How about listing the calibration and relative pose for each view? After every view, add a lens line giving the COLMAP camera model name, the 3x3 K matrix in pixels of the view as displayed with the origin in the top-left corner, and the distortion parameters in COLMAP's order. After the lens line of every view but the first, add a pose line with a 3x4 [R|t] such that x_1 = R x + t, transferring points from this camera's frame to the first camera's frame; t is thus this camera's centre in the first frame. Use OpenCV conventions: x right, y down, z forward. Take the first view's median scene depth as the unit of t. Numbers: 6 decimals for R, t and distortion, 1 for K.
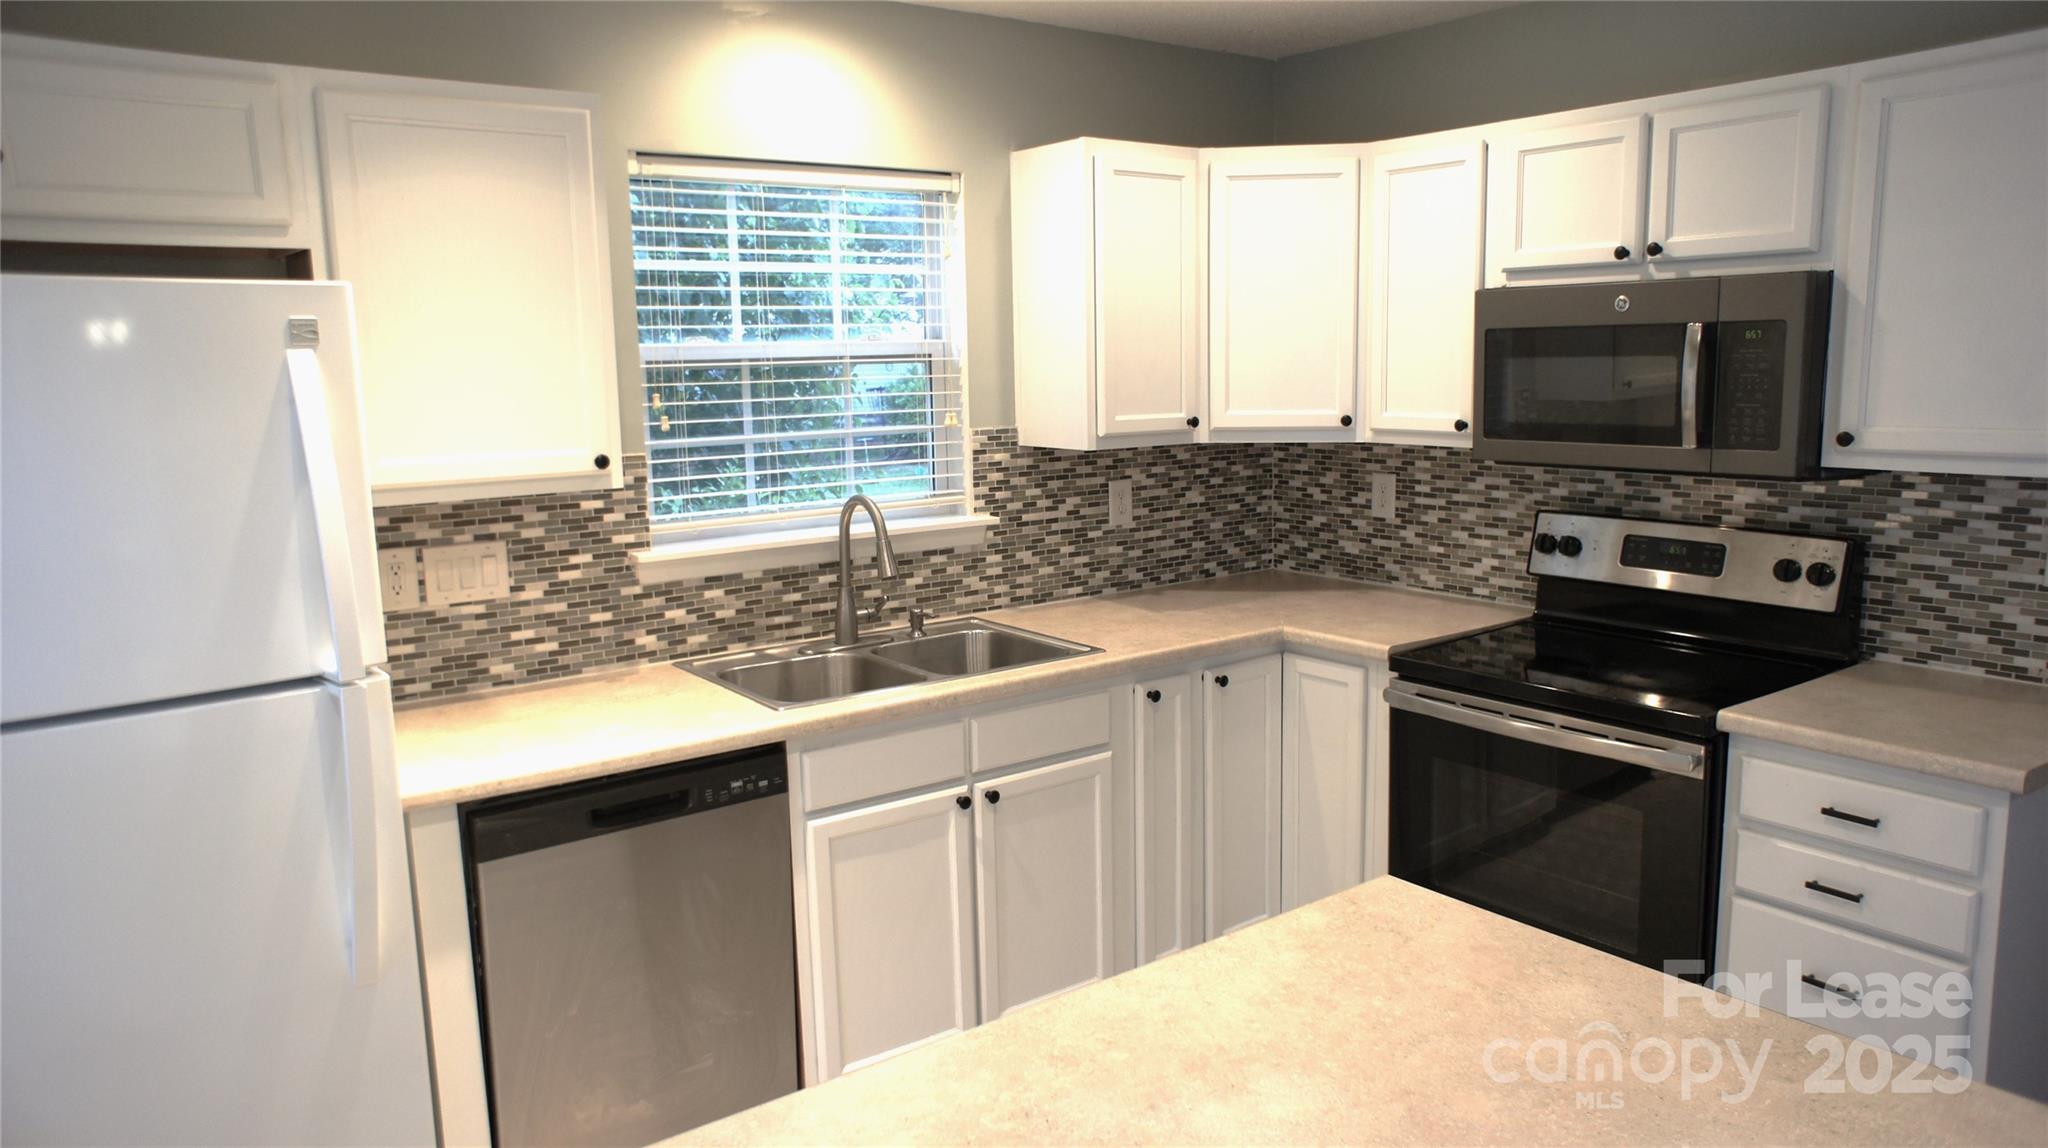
lens RADIAL K [[1381.6, 0, 1024.0], [0, 1381.6, 574.0], [0, 0, 1]] dist [-0.066725, 0.076081]
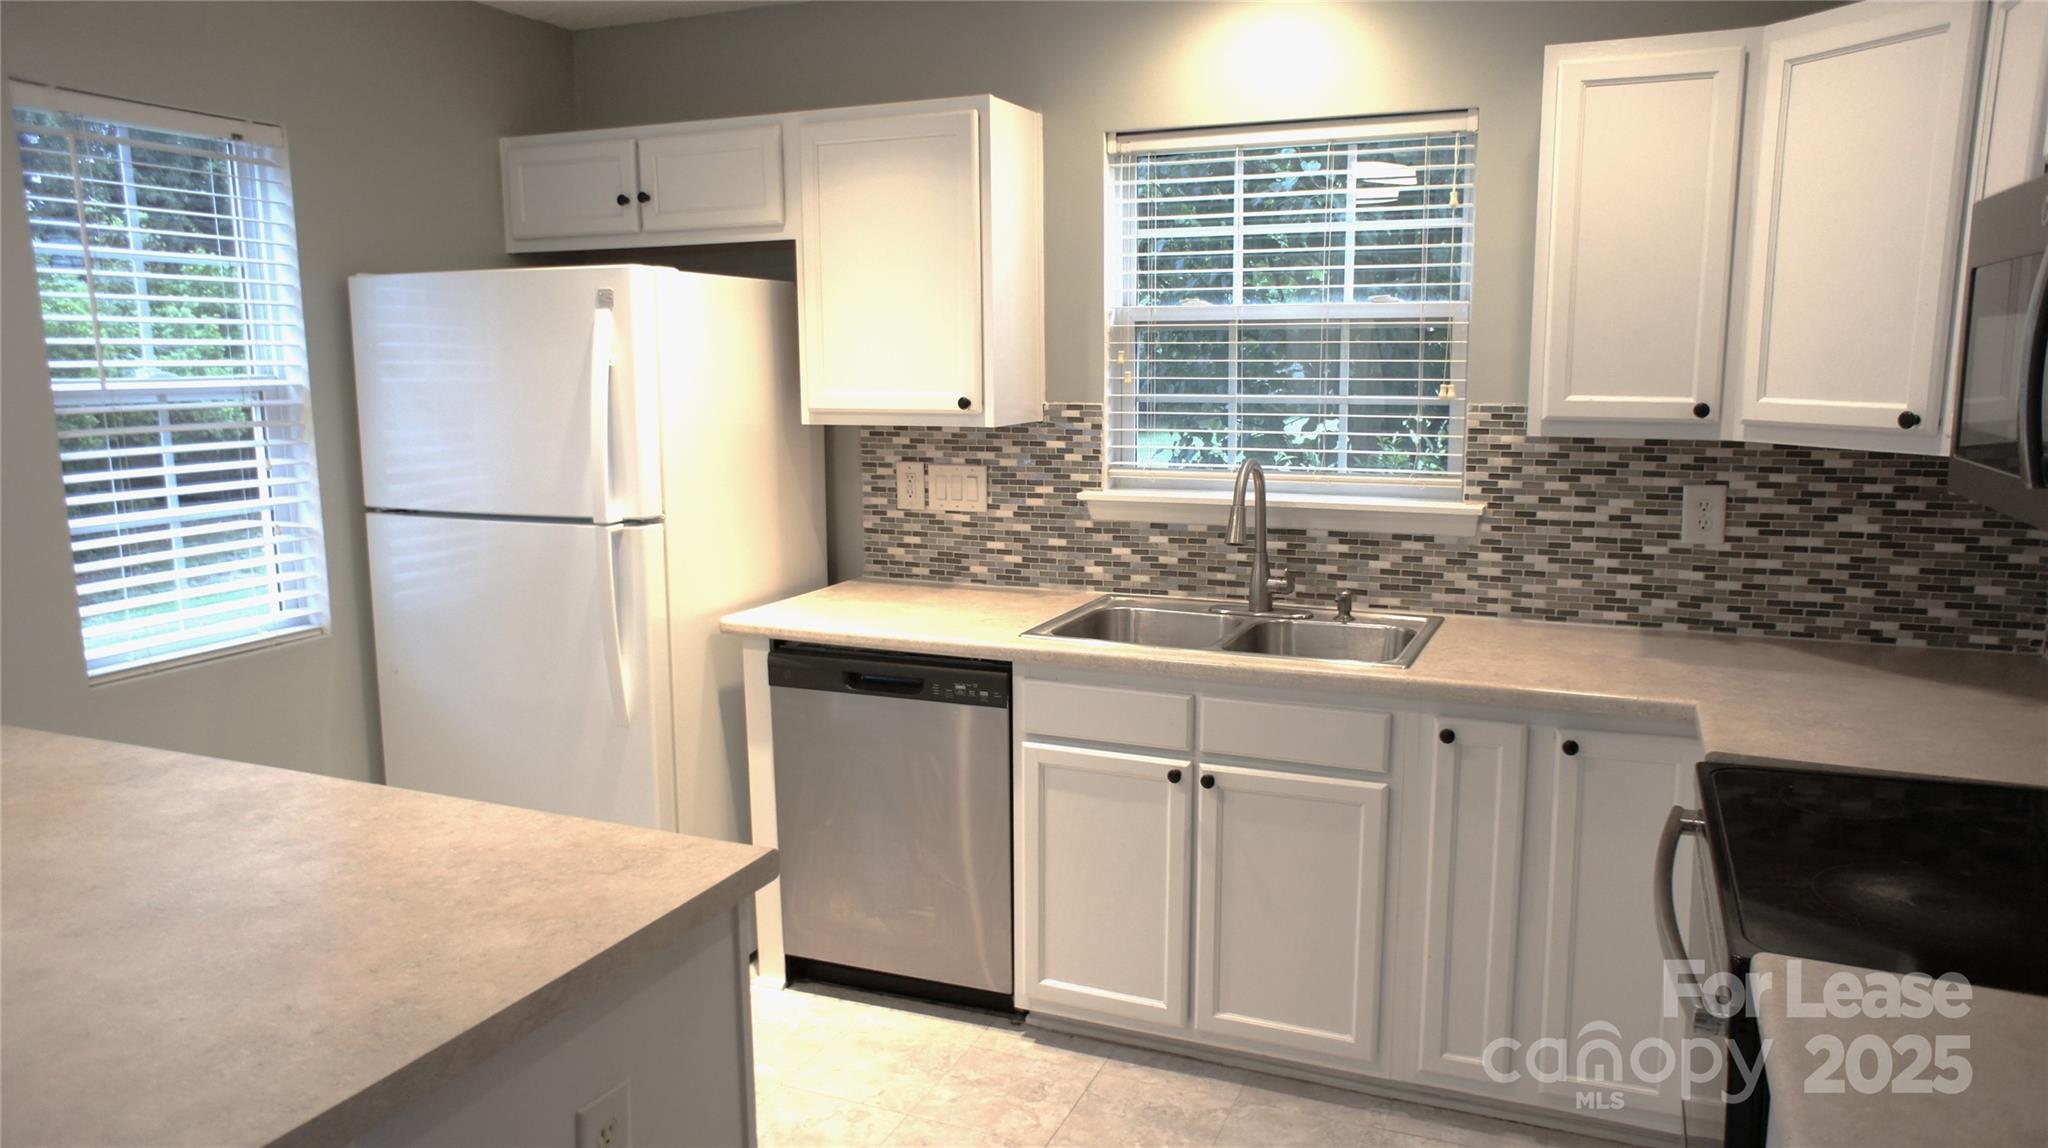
lens RADIAL K [[1381.6, 0, 1024.0], [0, 1381.6, 574.0], [0, 0, 1]] dist [-0.066725, 0.076081]
pose [[0.503333, 0.156046, -0.849886, 0.621391], [-0.139684, 0.985316, 0.098186, -0.048732], [0.852728, 0.069295, 0.517739, 0.347255]]
